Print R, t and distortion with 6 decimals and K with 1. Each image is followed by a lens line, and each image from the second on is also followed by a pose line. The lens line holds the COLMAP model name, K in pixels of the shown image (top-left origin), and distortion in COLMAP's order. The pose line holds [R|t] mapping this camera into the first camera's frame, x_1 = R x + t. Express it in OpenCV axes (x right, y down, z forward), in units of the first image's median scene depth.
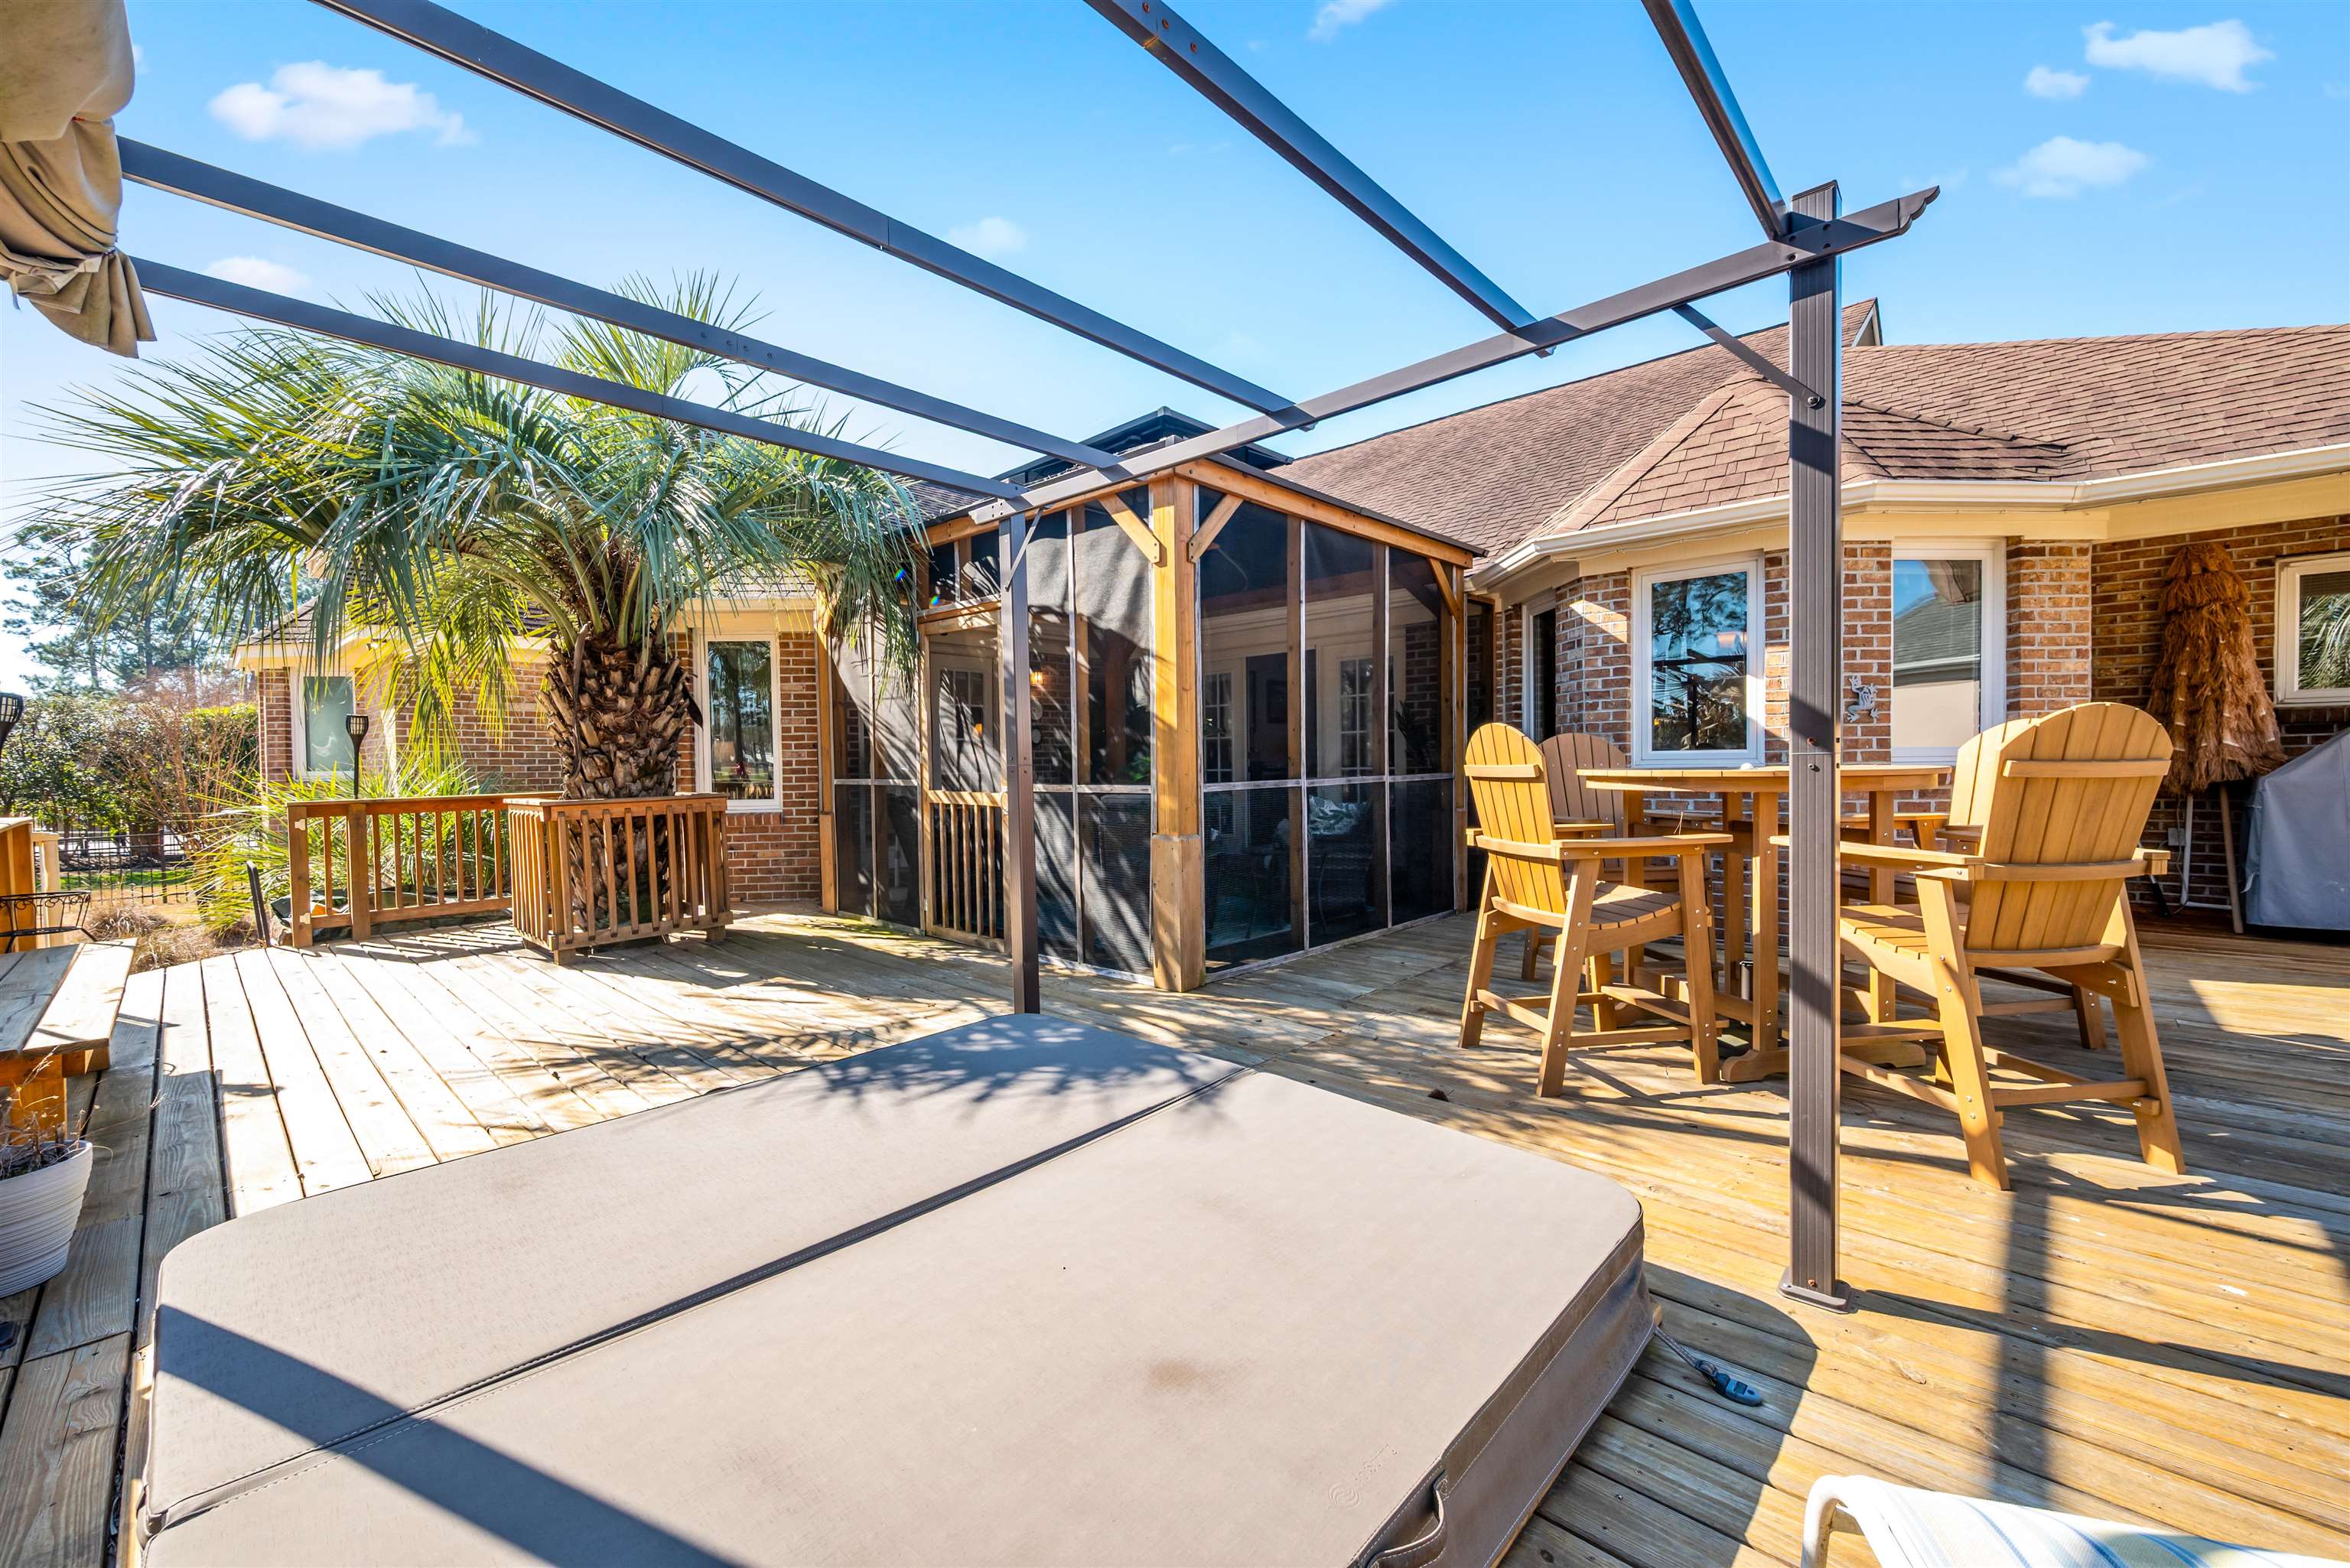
lens RADIAL K [[939.3, 0, 1175.0], [0, 939.3, 784.0], [0, 0, 1]] dist [0.000424, 0.000387]
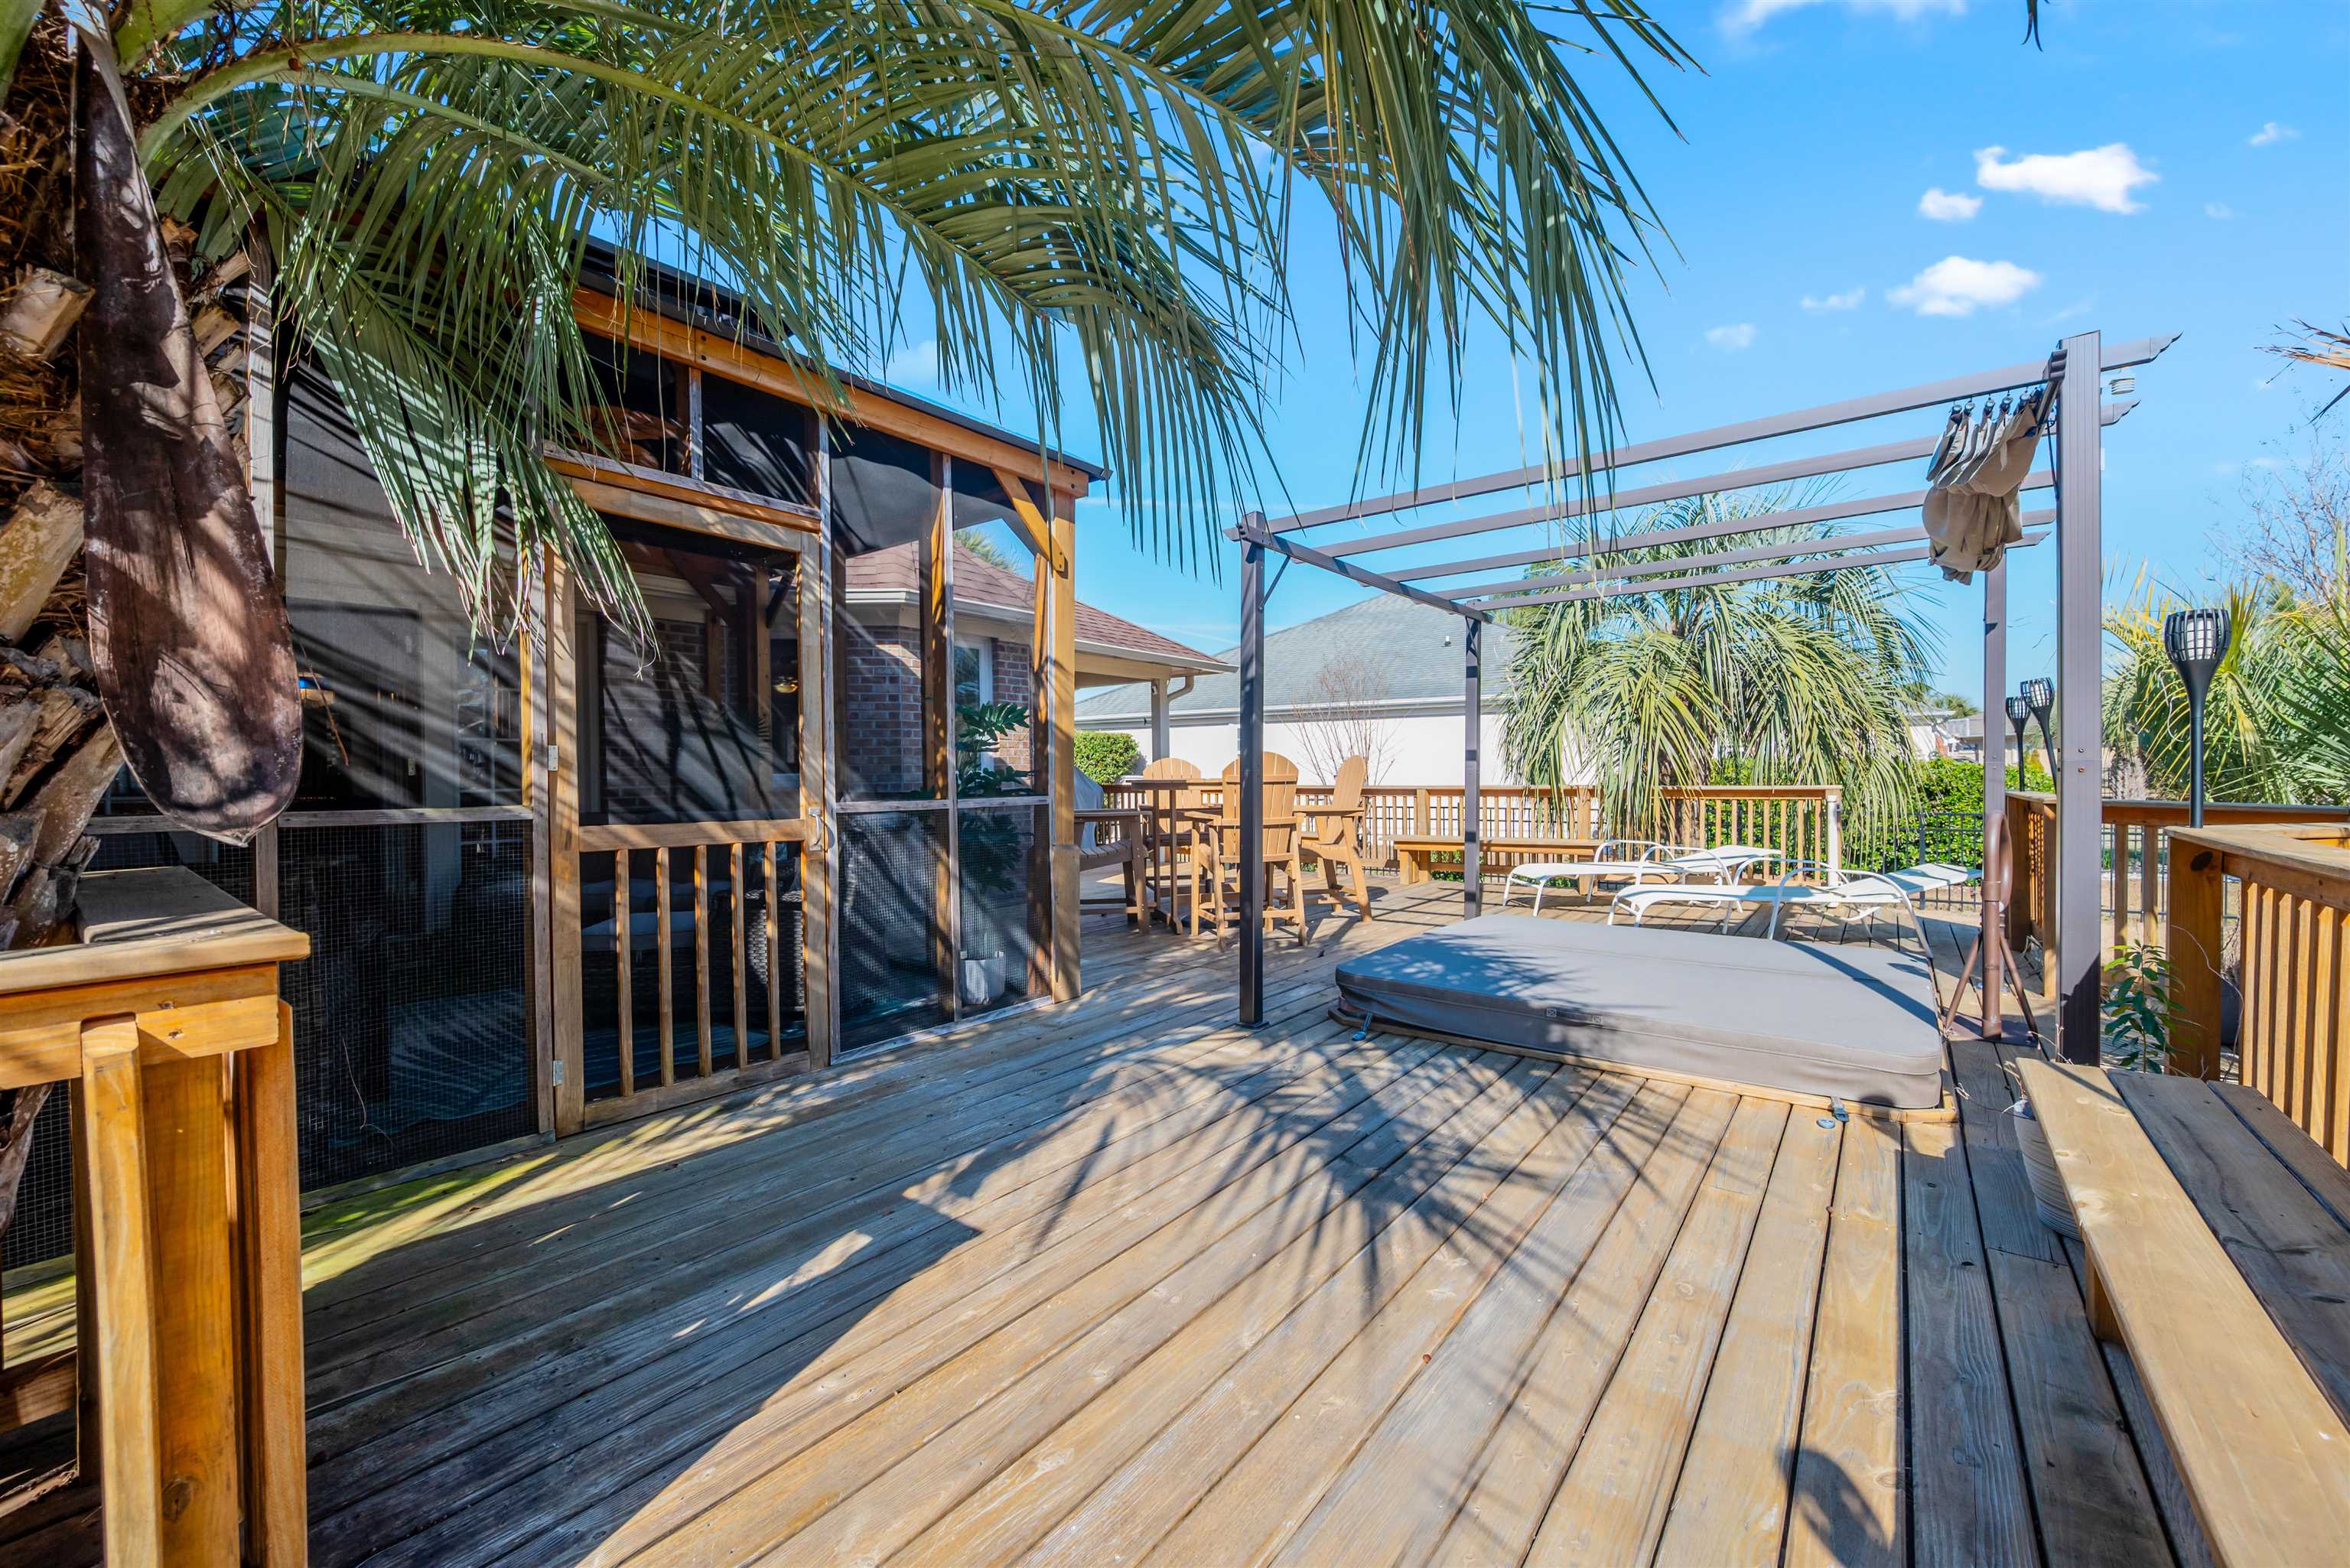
lens RADIAL K [[939.3, 0, 1175.0], [0, 939.3, 784.0], [0, 0, 1]] dist [0.000424, 0.000387]
pose [[-0.098612, 0.004782, 0.995114, -0.921695], [0.033727, 0.999430, -0.001461, -0.004360], [-0.994554, 0.033418, -0.098717, 0.888454]]
